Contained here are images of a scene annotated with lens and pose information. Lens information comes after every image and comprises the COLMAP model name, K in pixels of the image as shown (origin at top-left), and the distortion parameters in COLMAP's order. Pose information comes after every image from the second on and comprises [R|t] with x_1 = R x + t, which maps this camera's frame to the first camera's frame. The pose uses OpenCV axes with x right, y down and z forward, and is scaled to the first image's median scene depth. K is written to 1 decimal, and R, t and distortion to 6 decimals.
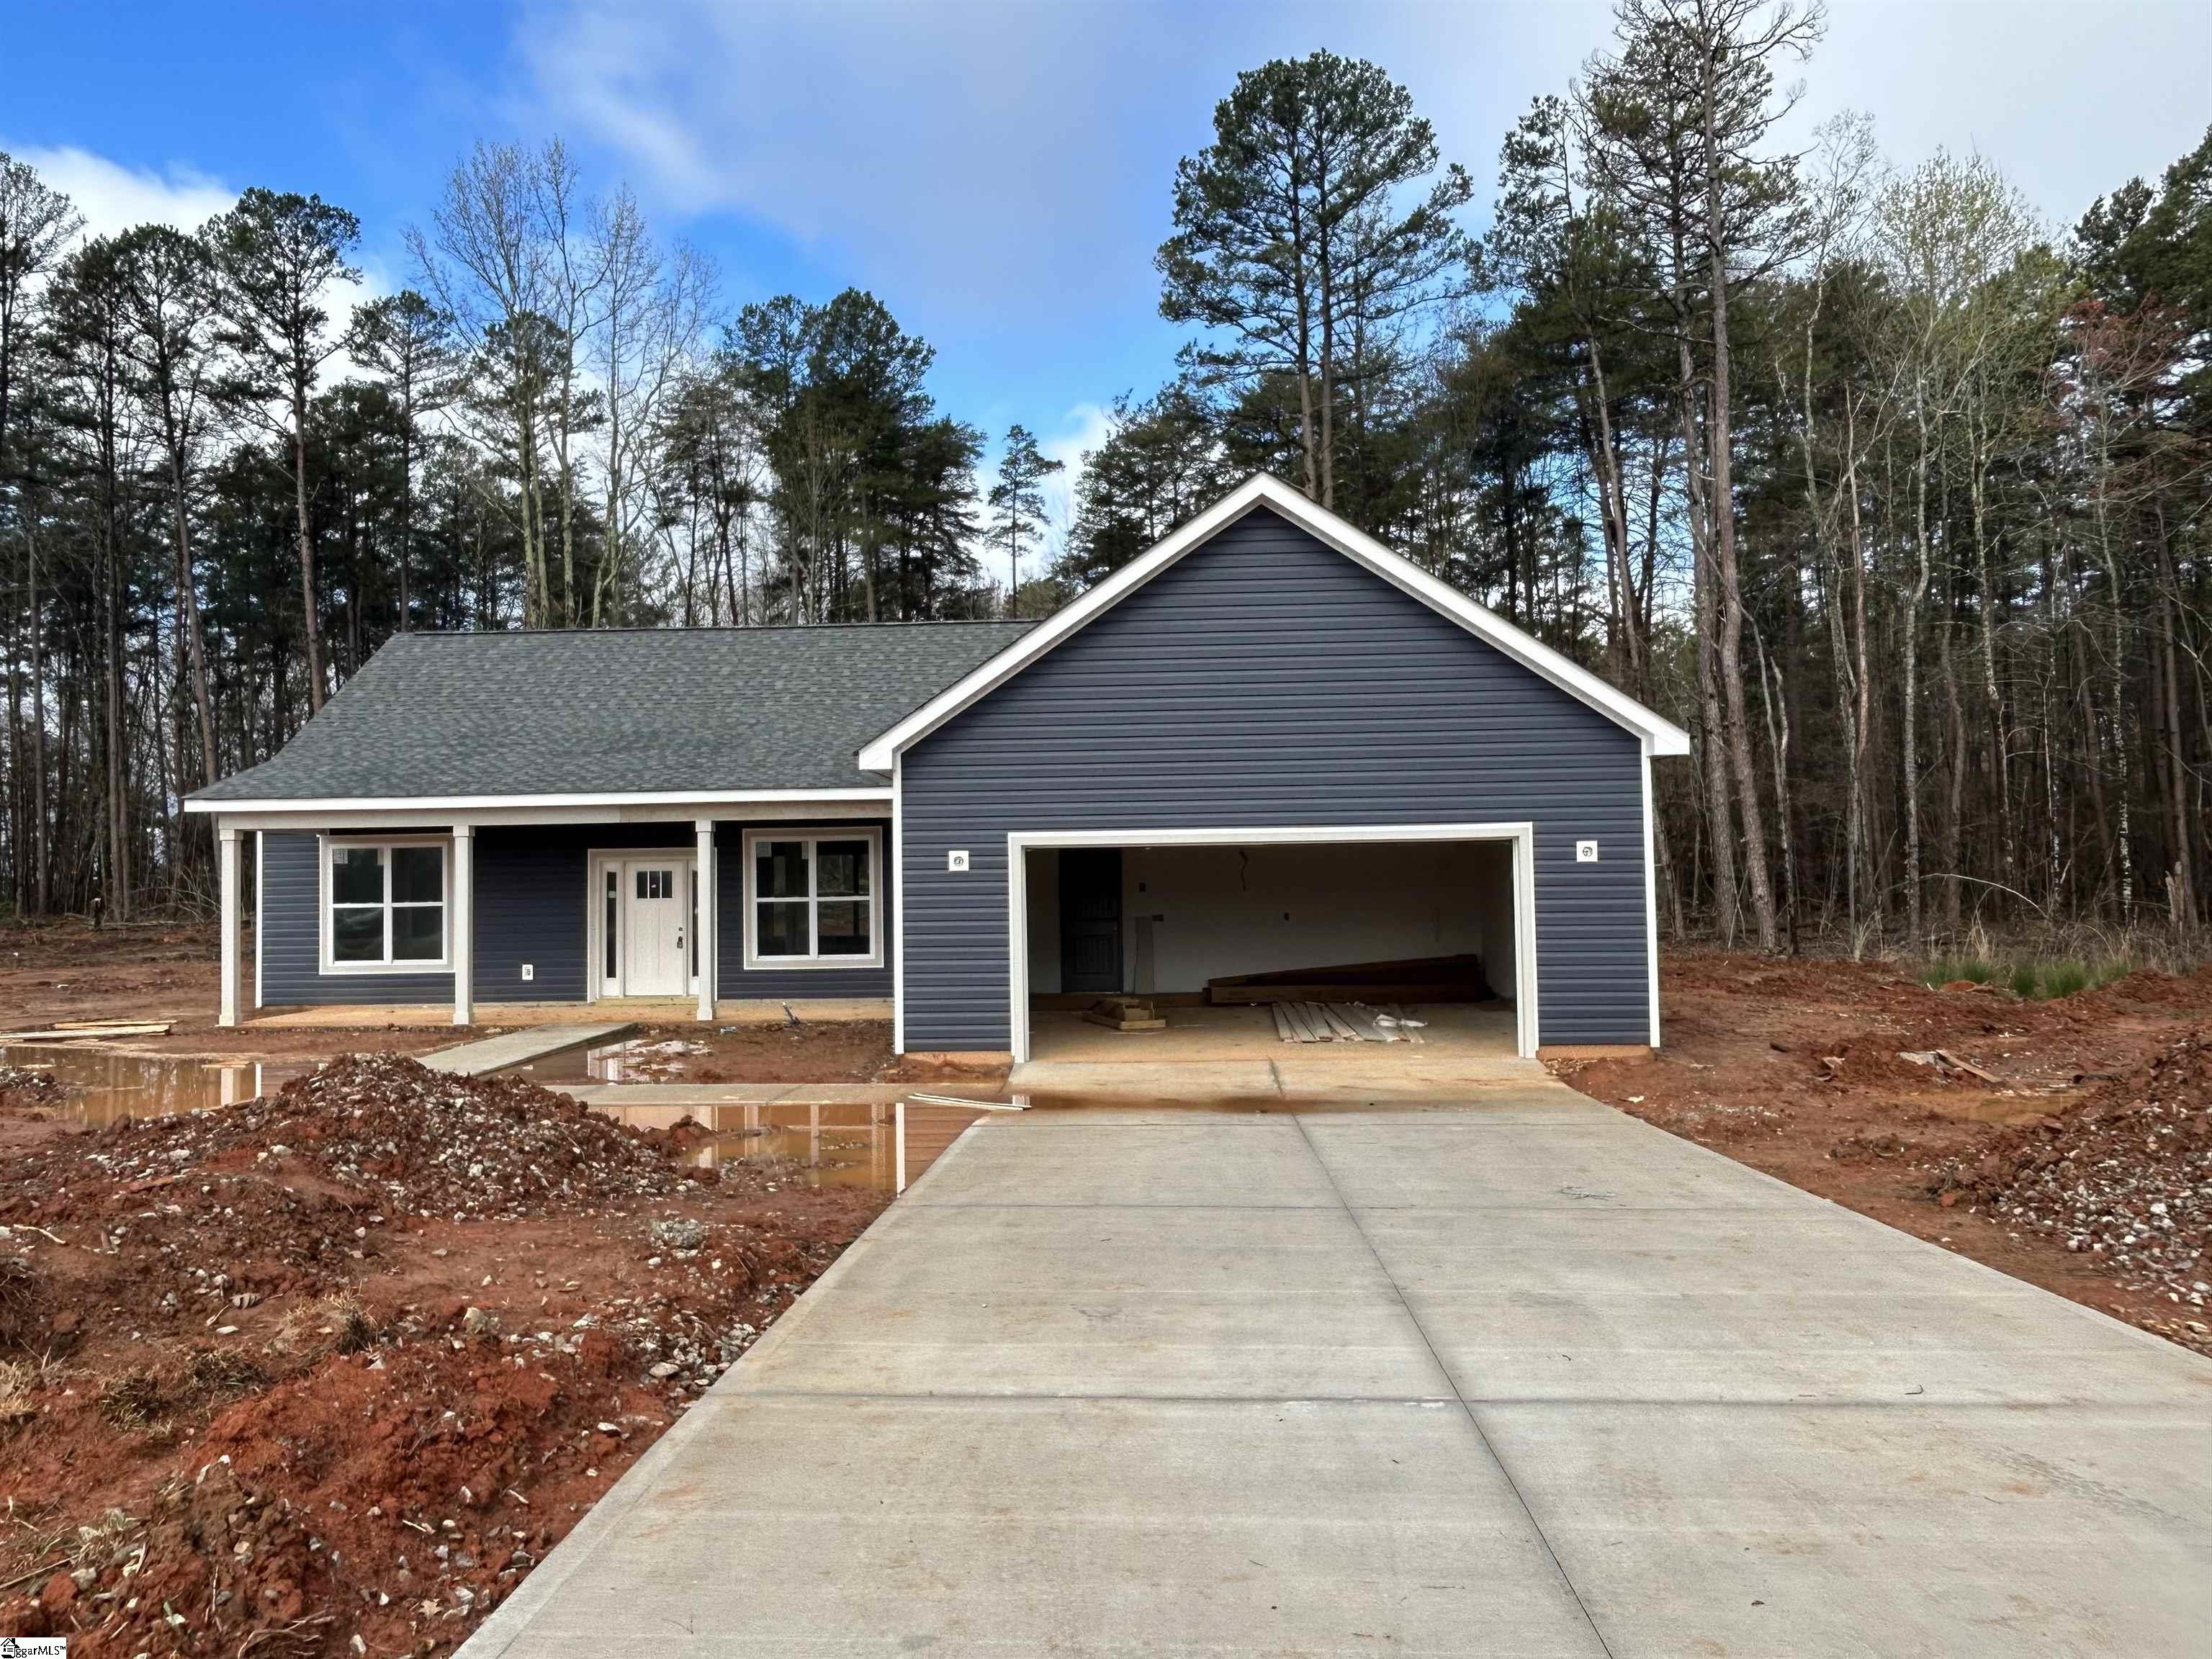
lens RADIAL K [[1550.3, 0, 1106.0], [0, 1550.3, 829.5], [0, 0, 1]] dist [0.005044, -0.015584]
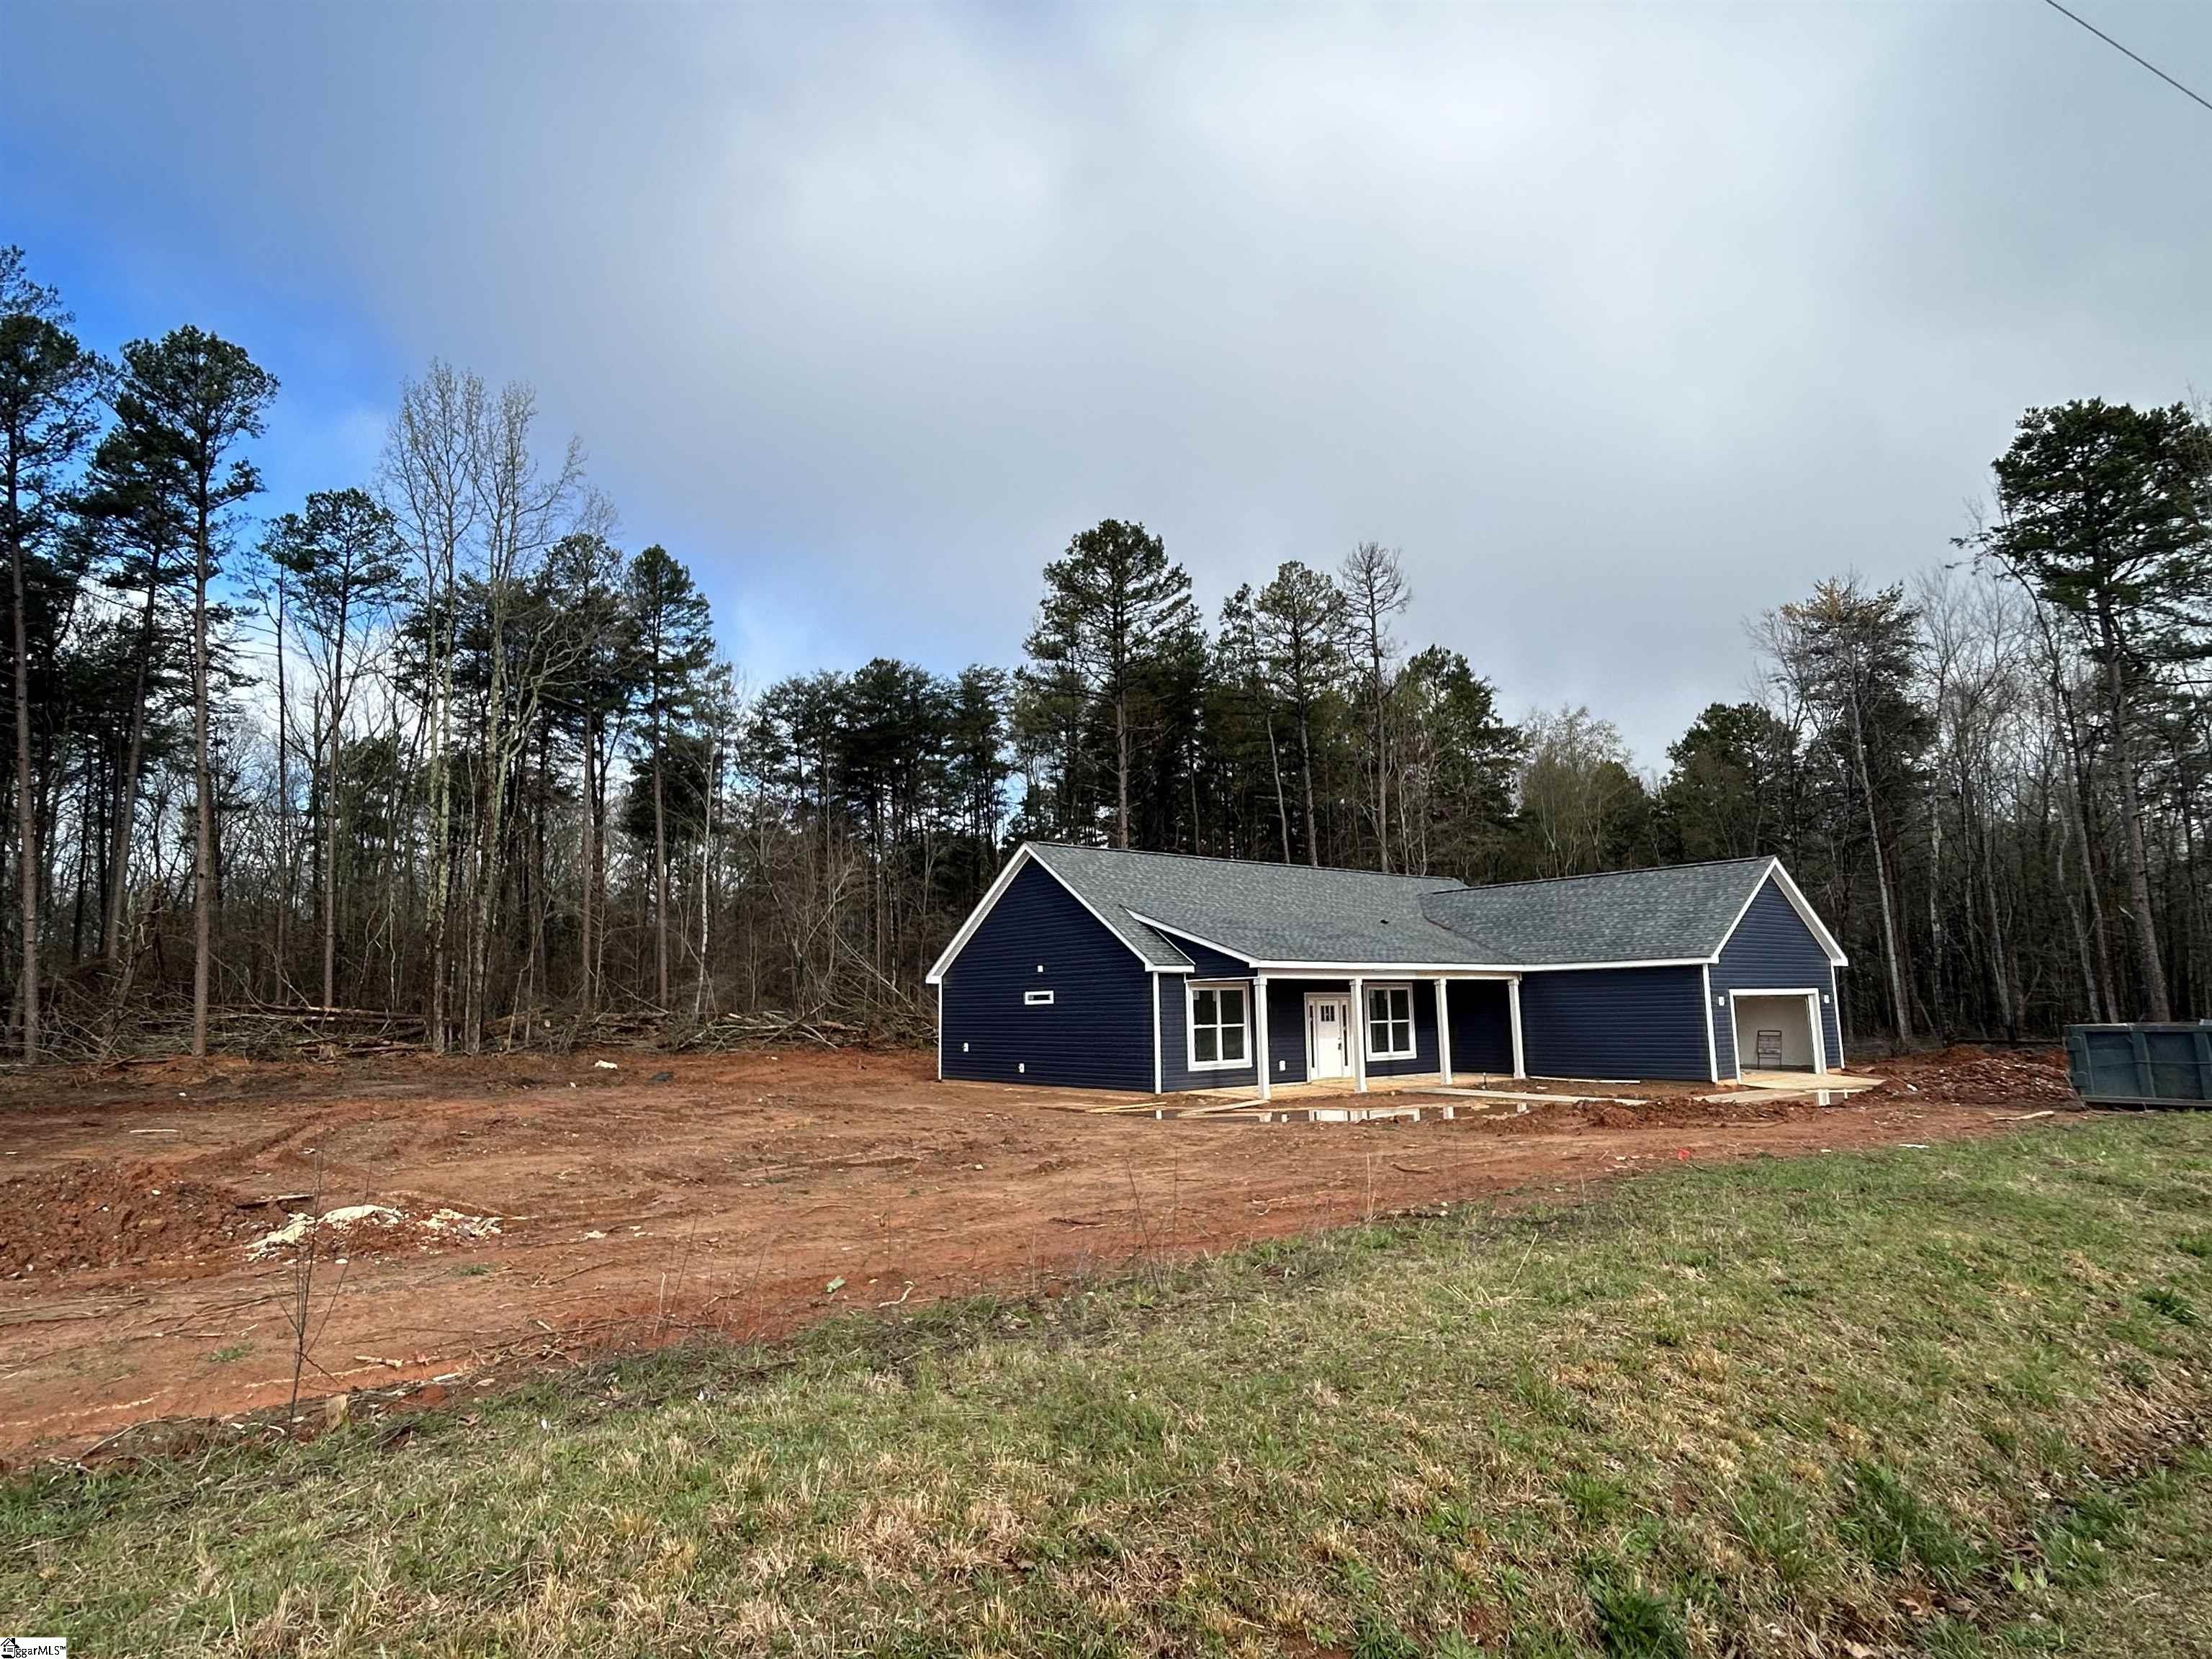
lens RADIAL K [[1217.0, 0, 1091.7], [0, 1217.0, 820.2], [0, 0, 1]] dist [-0.006393, -0.010525]
pose [[0.760394, 0.109263, 0.640206, -0.608806], [-0.020476, 0.989290, -0.144520, 0.010076], [-0.649140, 0.096783, 0.754487, 0.044926]]
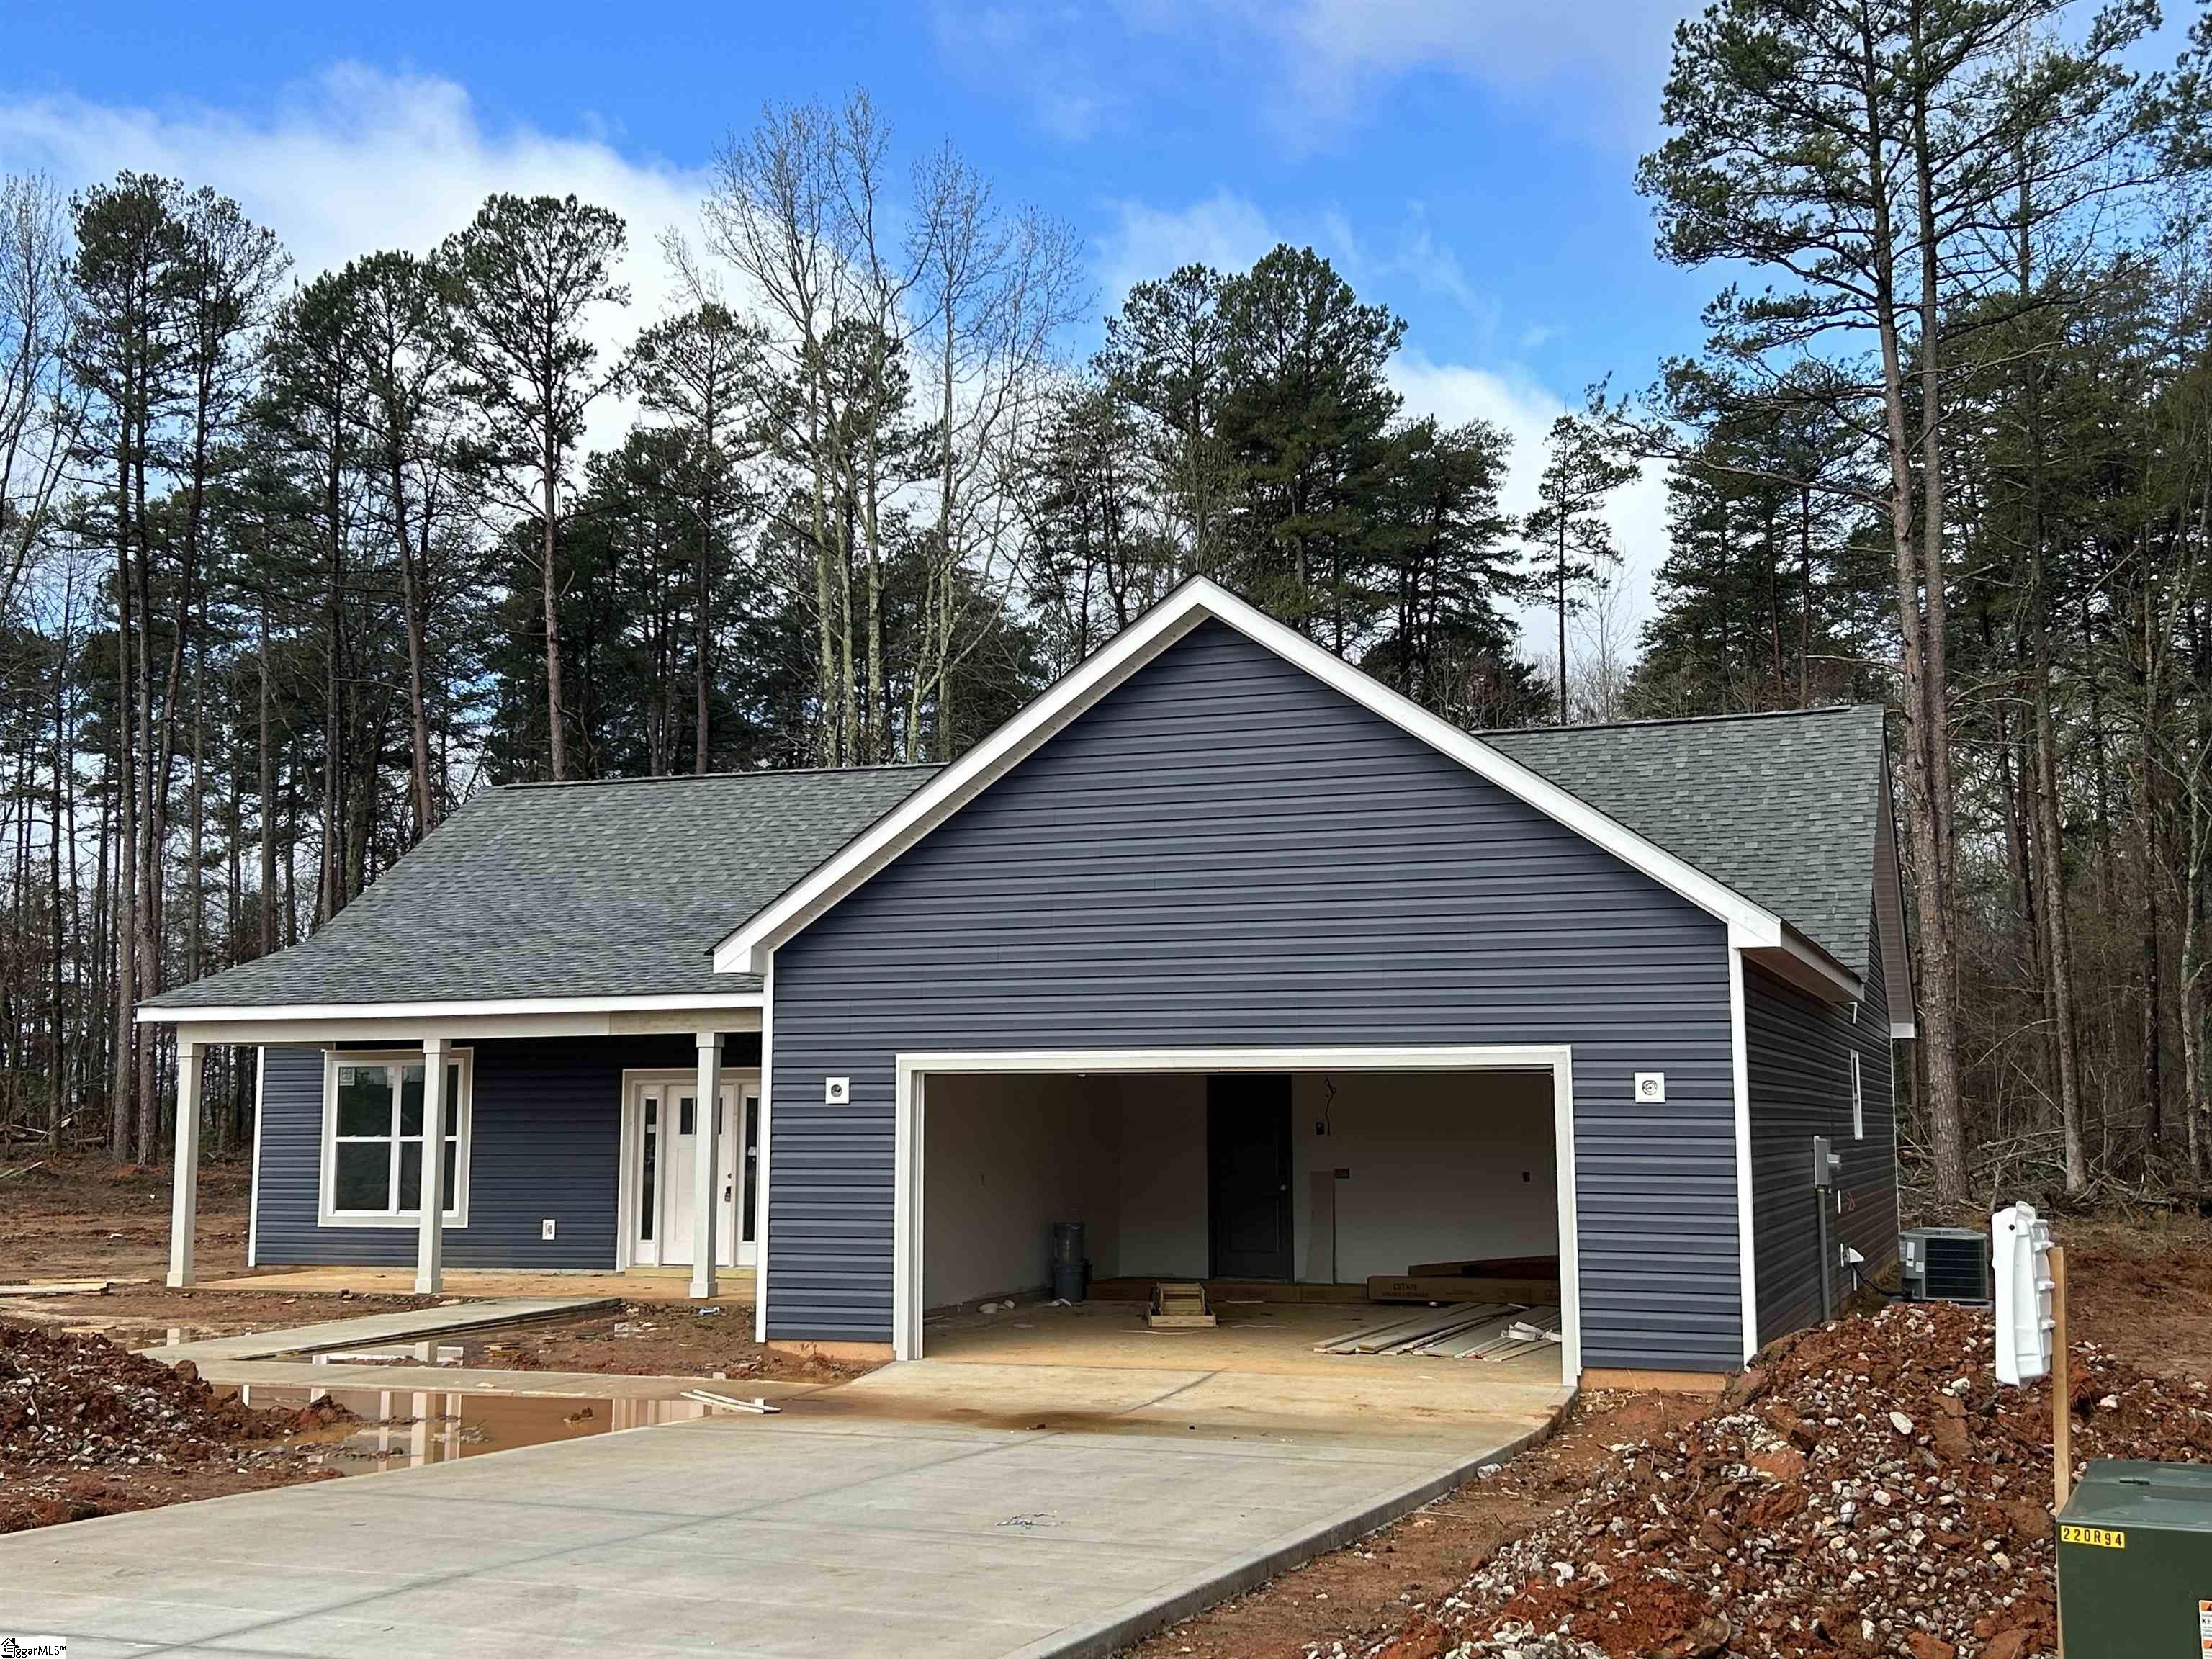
lens RADIAL K [[2416.2, 0, 1106.0], [0, 2416.2, 829.5], [0, 0, 1]] dist [0.109892, -0.240118]
pose [[0.952195, -0.022570, -0.304655, 0.112422], [-0.002946, 0.996542, -0.083037, -0.002651], [0.305476, 0.079965, 0.948836, -0.032358]]
